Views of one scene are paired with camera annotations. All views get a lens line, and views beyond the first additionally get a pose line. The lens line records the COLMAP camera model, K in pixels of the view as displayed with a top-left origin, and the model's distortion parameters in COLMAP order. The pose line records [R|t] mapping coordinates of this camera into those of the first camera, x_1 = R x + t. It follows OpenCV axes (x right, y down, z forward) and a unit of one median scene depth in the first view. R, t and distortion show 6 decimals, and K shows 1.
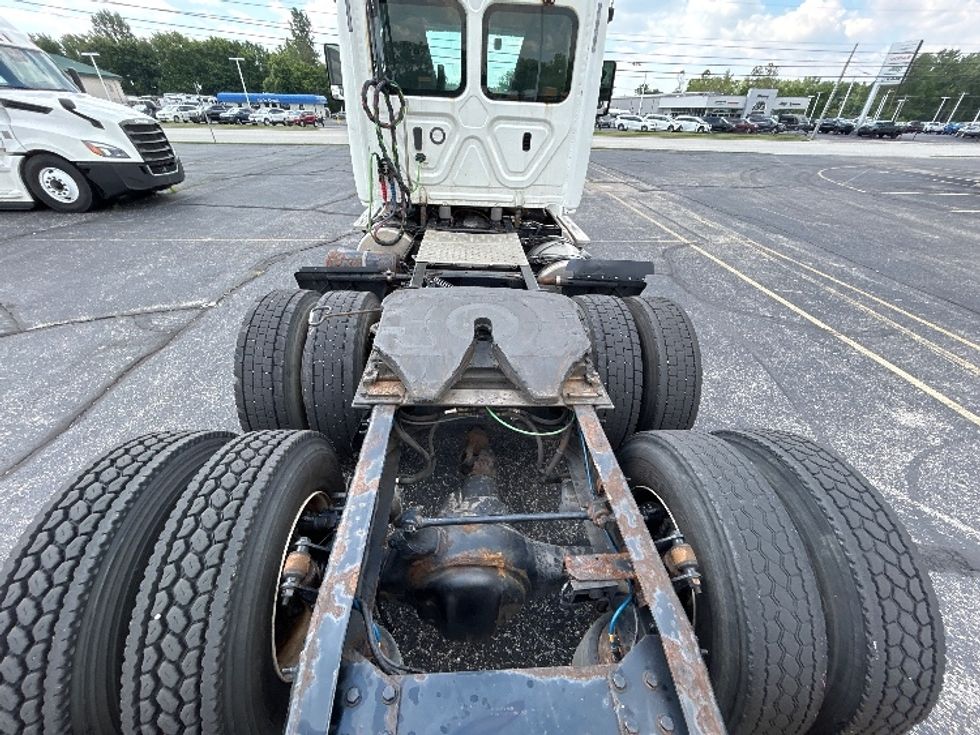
lens RADIAL K [[403.4, 0, 490.0], [0, 403.4, 367.5], [0, 0, 1]] dist [-0.002237, -0.000453]
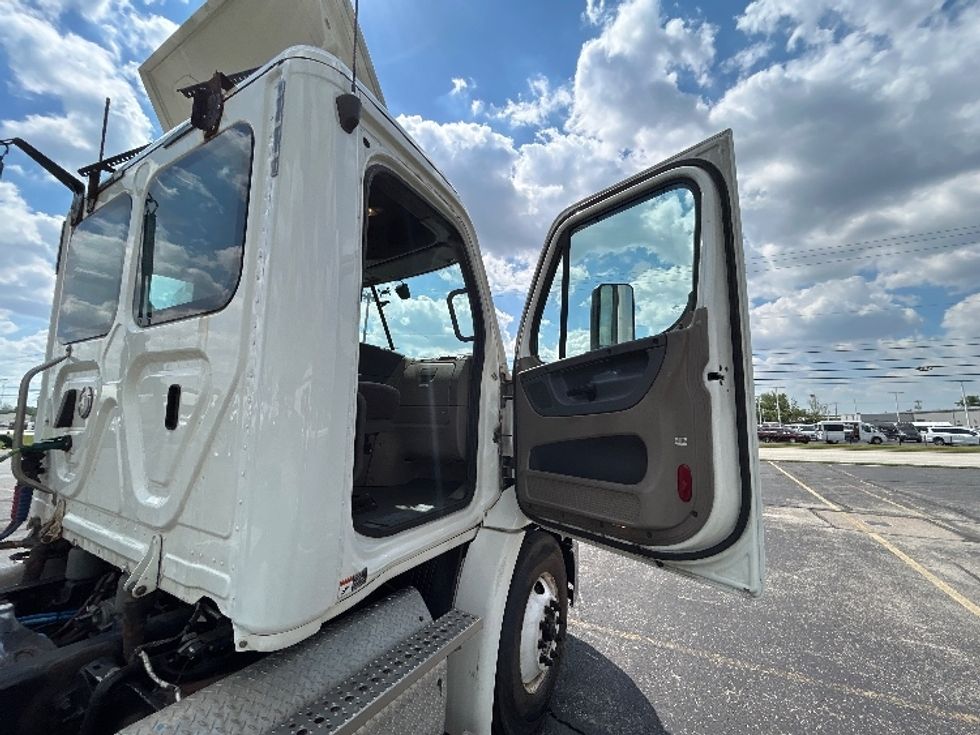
lens RADIAL K [[403.4, 0, 490.0], [0, 403.4, 367.5], [0, 0, 1]] dist [-0.002237, -0.000453]
pose [[0.837464, -0.092651, -0.538582, 0.290297], [-0.286211, 0.765198, -0.576676, -0.249851], [0.465551, 0.637093, 0.614308, 0.482867]]
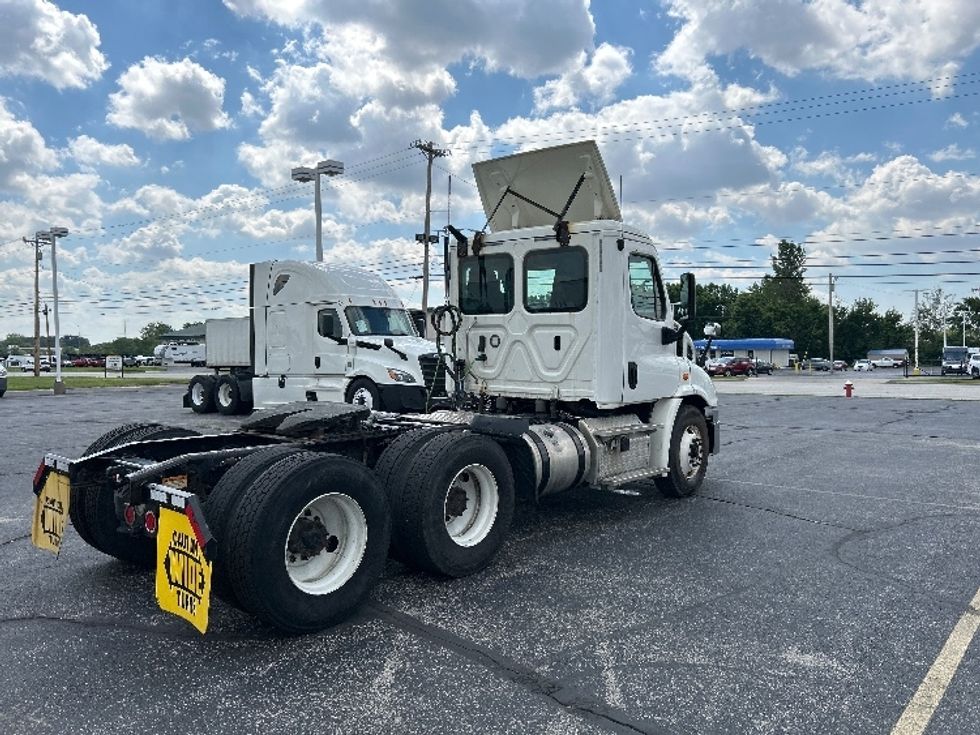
lens RADIAL K [[733.4, 0, 490.0], [0, 733.4, 367.5], [0, 0, 1]] dist [0.069266, -0.096306]
pose [[0.725606, -0.018132, -0.687872, 0.722125], [-0.350347, 0.850648, -0.391989, 0.186814], [0.592244, 0.525423, 0.610882, -0.159721]]
